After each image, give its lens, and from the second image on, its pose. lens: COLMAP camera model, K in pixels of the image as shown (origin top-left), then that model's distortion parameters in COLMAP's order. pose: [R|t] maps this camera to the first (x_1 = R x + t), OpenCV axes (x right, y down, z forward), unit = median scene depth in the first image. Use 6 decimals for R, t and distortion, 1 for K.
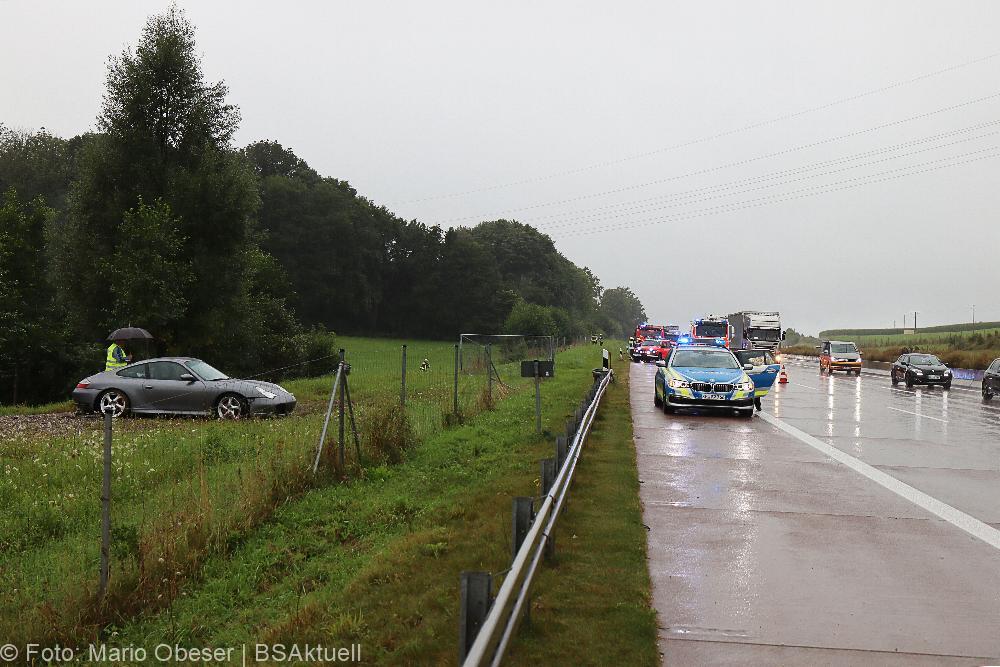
lens RADIAL K [[1185.8, 0, 500.0], [0, 1185.8, 333.5], [0, 0, 1]] dist [0.031025, 0.016460]
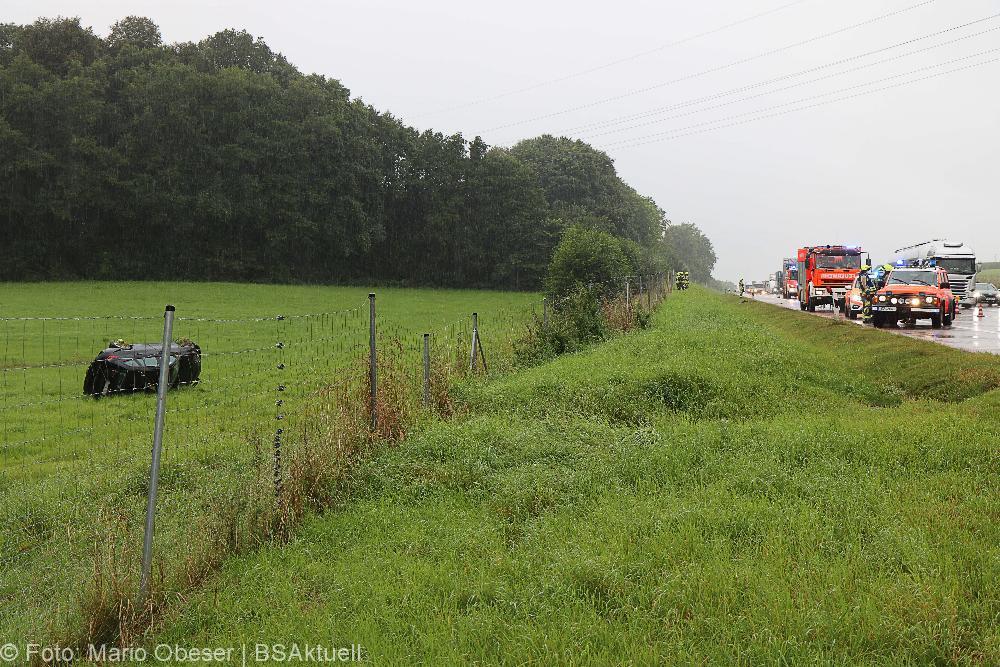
lens RADIAL K [[1185.8, 0, 500.0], [0, 1185.8, 333.5], [0, 0, 1]] dist [0.031025, 0.016460]
pose [[0.998748, -0.023736, -0.044036, 0.002918], [0.025616, 0.998763, 0.042629, 0.002708], [0.042969, -0.043704, 0.998120, 0.254097]]
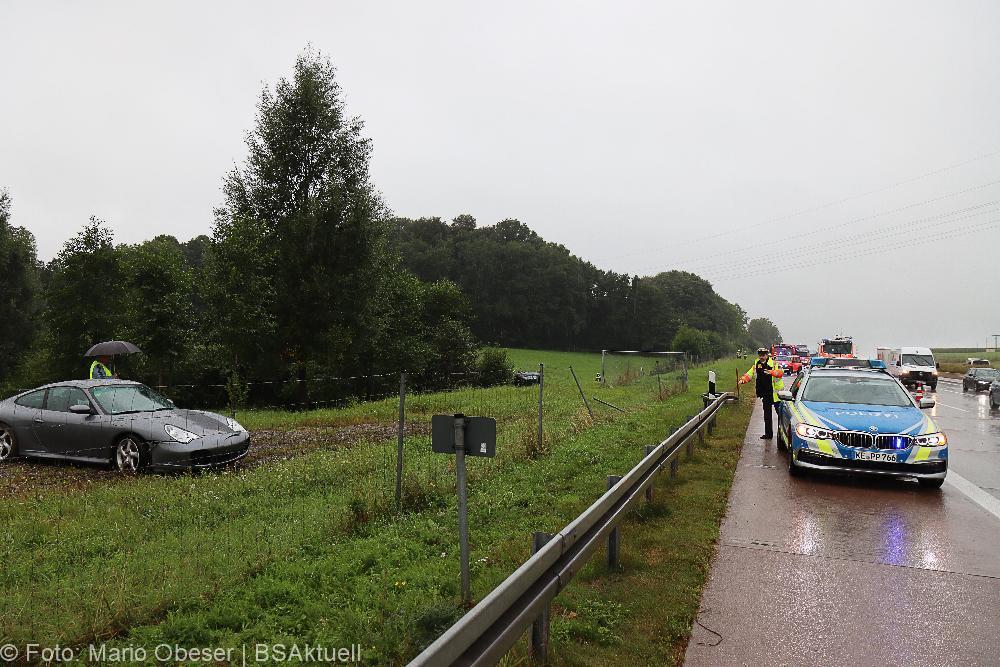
lens RADIAL K [[779.3, 0, 500.0], [0, 779.3, 333.5], [0, 0, 1]] dist [-0.013138, 0.004135]
pose [[0.974664, -0.000236, -0.223672, 0.008594], [-0.004507, 0.999776, -0.020693, -0.000001], [0.223627, 0.021177, 0.974445, 0.059694]]
